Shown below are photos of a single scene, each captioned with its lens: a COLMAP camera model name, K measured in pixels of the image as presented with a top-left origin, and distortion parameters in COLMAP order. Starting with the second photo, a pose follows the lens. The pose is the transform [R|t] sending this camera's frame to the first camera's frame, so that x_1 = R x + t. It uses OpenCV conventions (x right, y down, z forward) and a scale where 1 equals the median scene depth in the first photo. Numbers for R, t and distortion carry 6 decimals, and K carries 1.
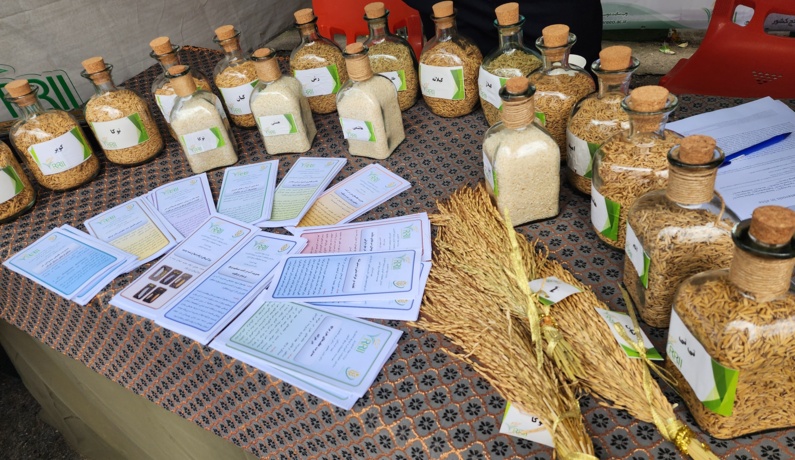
lens RADIAL K [[539.4, 0, 402.7], [0, 539.4, 226.7], [0, 0, 1]] dist [0.078208, -0.056620]
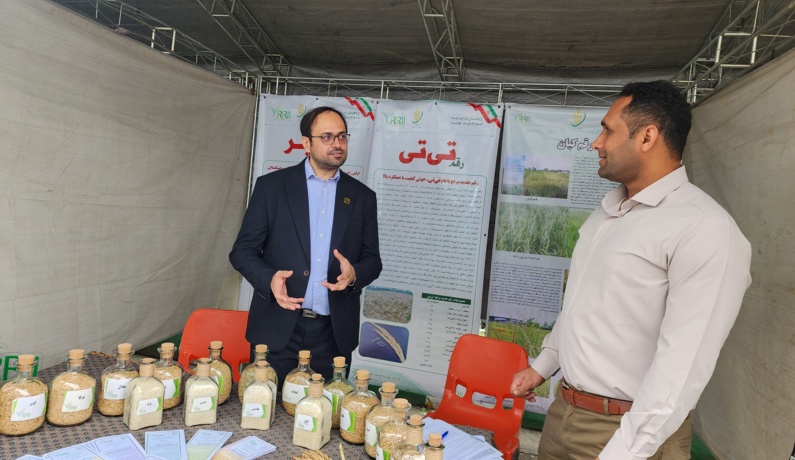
lens RADIAL K [[539.4, 0, 401.0], [0, 539.4, 227.7], [0, 0, 1]] dist [0.078208, -0.056620]
pose [[0.923922, 0.238091, 0.299466, -0.274344], [-0.015309, 0.805136, -0.592893, 0.342013], [-0.382273, 0.543203, 0.747528, -0.735159]]
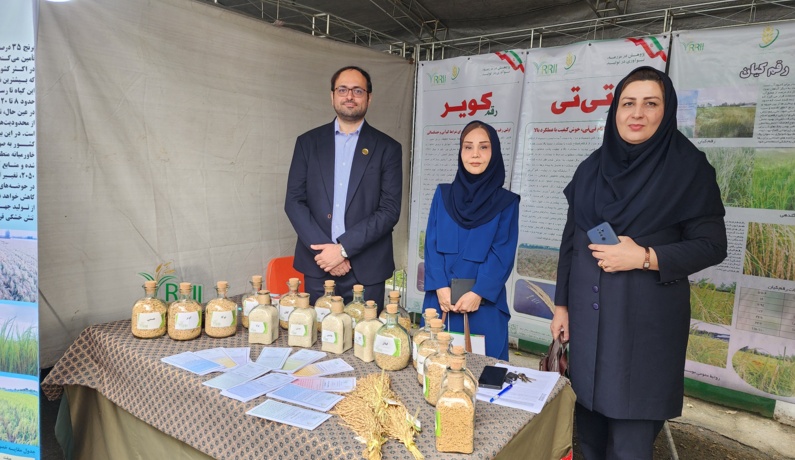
lens RADIAL K [[539.4, 0, 398.5], [0, 539.4, 236.3], [0, 0, 1]] dist [0.078208, -0.056620]
pose [[0.975160, 0.207435, -0.077672, 0.205899], [-0.218933, 0.849431, -0.480141, 0.391297], [-0.033621, 0.485219, 0.873746, -0.897855]]
